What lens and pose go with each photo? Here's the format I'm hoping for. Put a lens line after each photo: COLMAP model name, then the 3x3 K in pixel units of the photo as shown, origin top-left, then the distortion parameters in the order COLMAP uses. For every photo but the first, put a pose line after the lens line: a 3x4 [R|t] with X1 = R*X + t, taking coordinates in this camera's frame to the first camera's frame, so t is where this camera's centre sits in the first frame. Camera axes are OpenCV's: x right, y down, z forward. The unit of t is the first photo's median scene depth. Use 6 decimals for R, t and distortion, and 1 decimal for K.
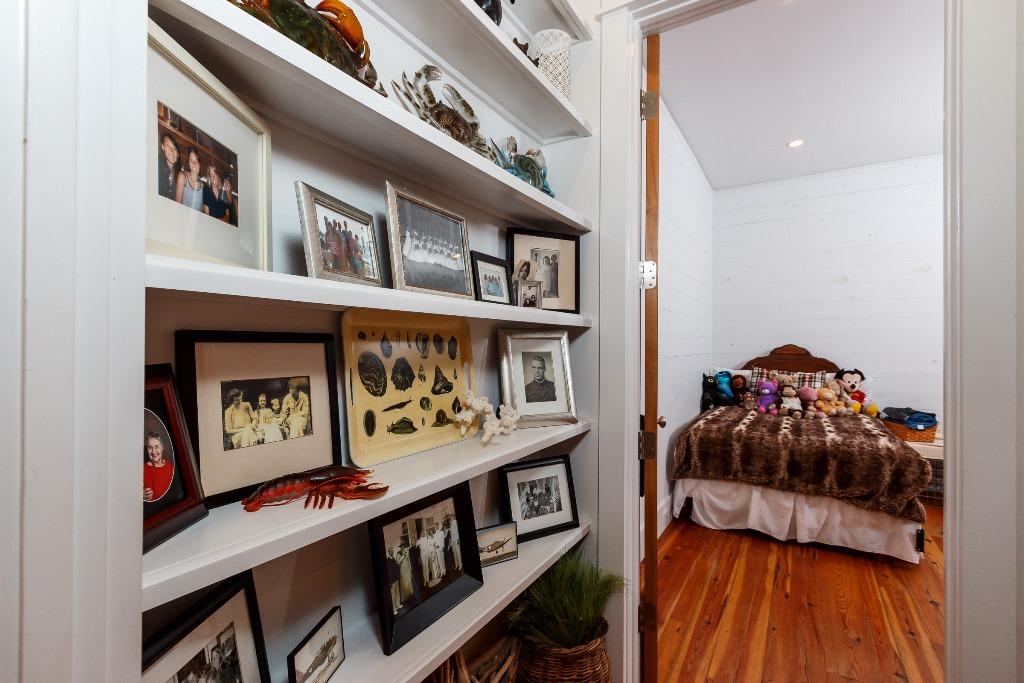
lens RADIAL K [[467.2, 0, 502.8], [0, 467.2, 336.4], [0, 0, 1]] dist [0.004018, -0.000071]
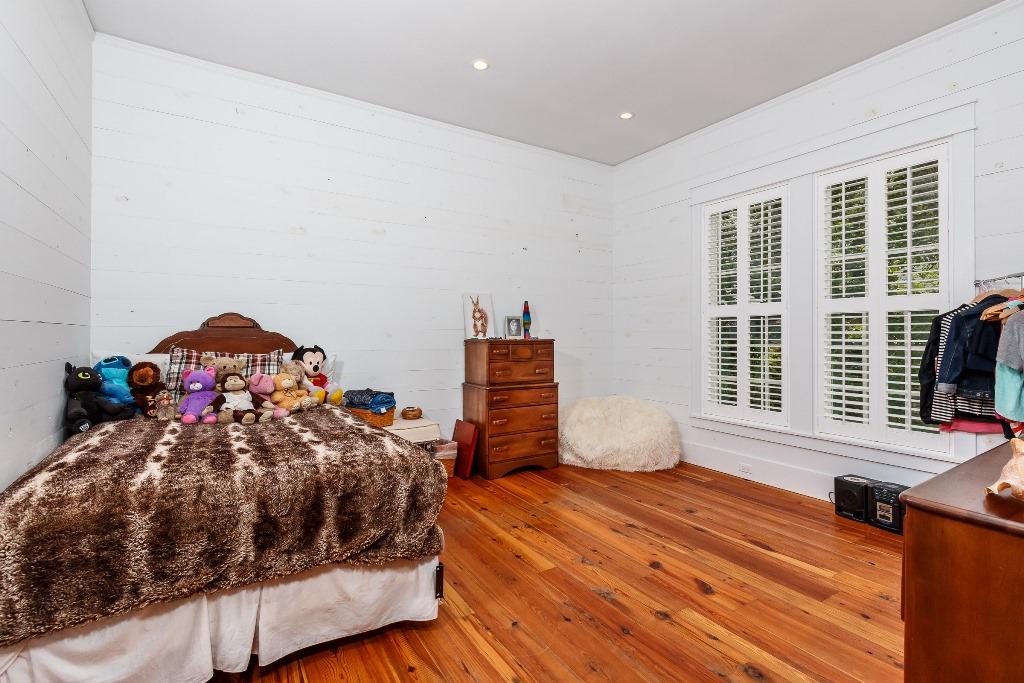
lens RADIAL K [[467.2, 0, 502.8], [0, 467.2, 336.4], [0, 0, 1]] dist [0.004018, -0.000071]
pose [[0.436426, -0.003545, 0.899733, 0.201072], [-0.014729, 0.999830, 0.011084, 0.042435], [-0.899620, -0.018089, 0.436300, 0.399663]]
